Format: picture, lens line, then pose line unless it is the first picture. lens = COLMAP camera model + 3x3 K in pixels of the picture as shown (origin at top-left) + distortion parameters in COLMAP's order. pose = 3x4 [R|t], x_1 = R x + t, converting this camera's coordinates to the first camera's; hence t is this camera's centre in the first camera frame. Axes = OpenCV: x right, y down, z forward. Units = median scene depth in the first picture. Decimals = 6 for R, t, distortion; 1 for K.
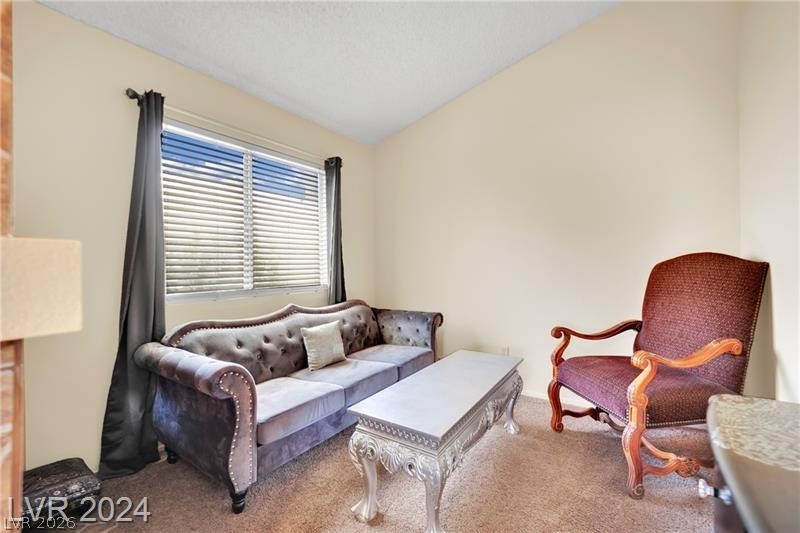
lens RADIAL K [[339.7, 0, 394.1], [0, 339.7, 265.1], [0, 0, 1]] dist [-0.012133, -0.004981]
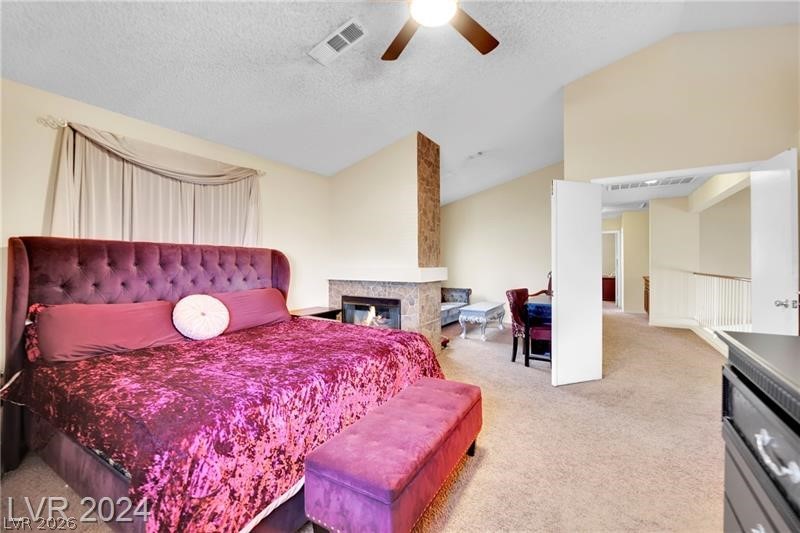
lens RADIAL K [[339.7, 0, 394.1], [0, 339.7, 265.1], [0, 0, 1]] dist [-0.012133, -0.004981]
pose [[0.998708, 0.015458, 0.048415, -0.621266], [-0.016007, 0.999812, 0.010970, -0.047778], [-0.048237, -0.011731, 0.998767, -1.599613]]
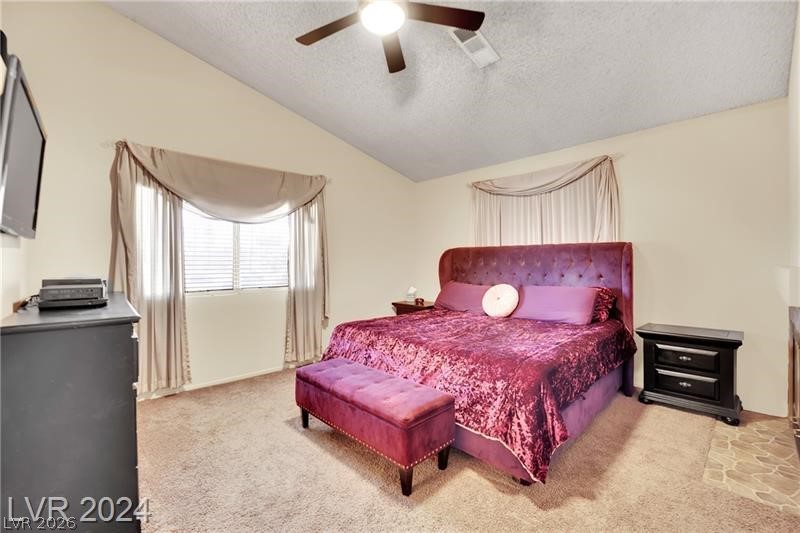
lens RADIAL K [[339.7, 0, 394.1], [0, 339.7, 265.1], [0, 0, 1]] dist [-0.012133, -0.004981]
pose [[-0.222915, 0.017667, -0.974678, 0.335140], [0.009851, 0.999826, 0.015870, -0.037562], [0.974788, -0.006064, -0.223050, -0.583910]]
